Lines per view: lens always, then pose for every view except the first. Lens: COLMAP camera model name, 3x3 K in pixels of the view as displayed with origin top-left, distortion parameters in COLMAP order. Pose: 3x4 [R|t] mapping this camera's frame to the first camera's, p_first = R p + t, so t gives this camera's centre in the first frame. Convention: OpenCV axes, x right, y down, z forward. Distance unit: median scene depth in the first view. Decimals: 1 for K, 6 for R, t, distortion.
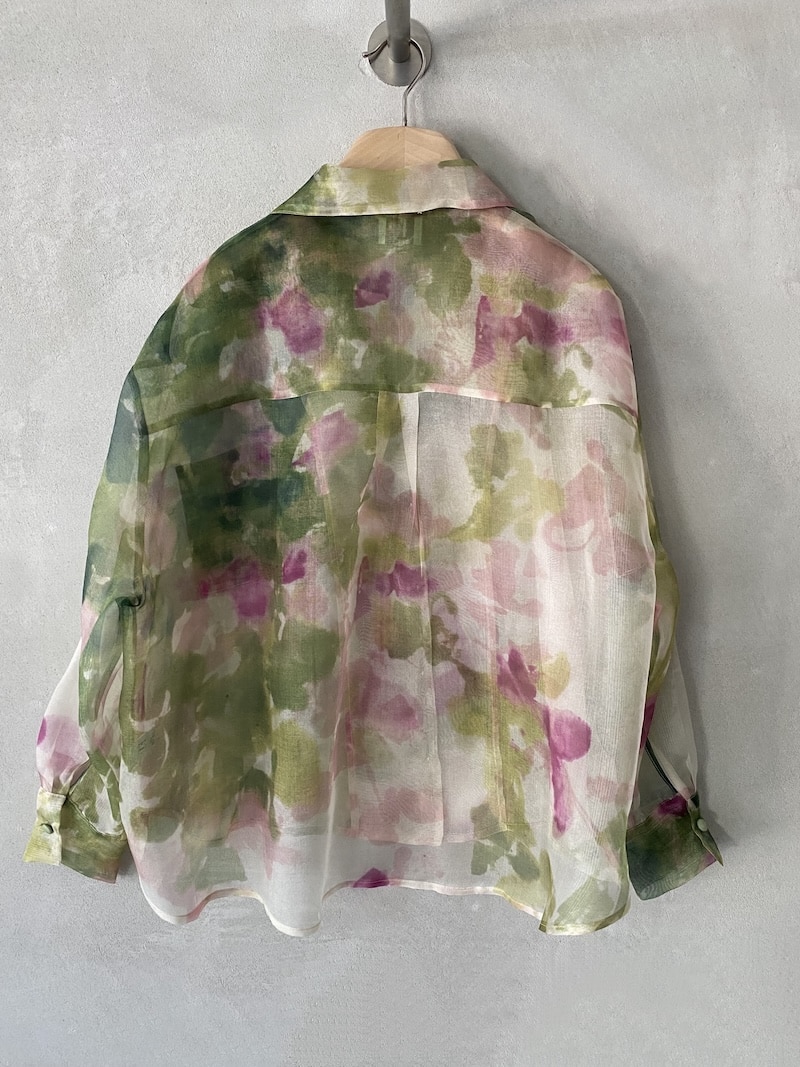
lens RADIAL K [[790.7, 0, 400.0], [0, 790.7, 533.5], [0, 0, 1]] dist [0.105778, -0.381635]
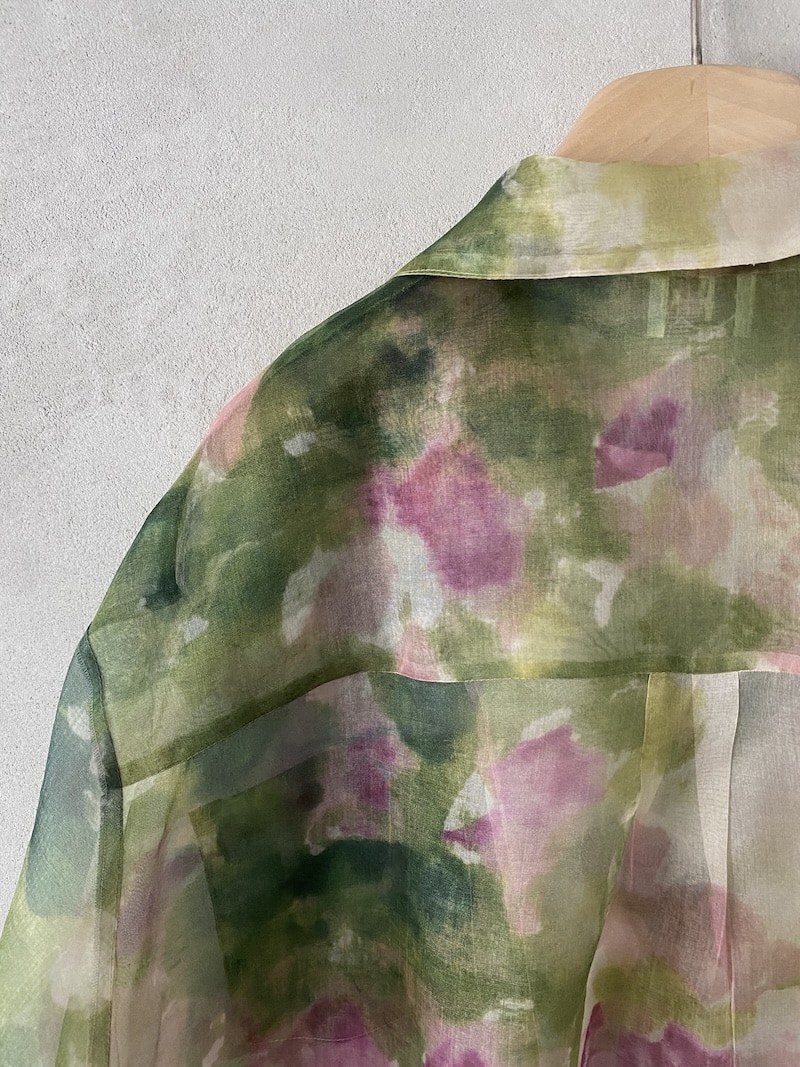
lens RADIAL K [[806.3, 0, 400.0], [0, 806.3, 533.5], [0, 0, 1]] dist [0.015307, -0.071871]
pose [[0.997208, -0.011024, -0.073850, -0.128447], [0.008293, 0.999274, -0.037186, -0.242365], [0.074206, 0.036470, 0.996576, 0.559234]]
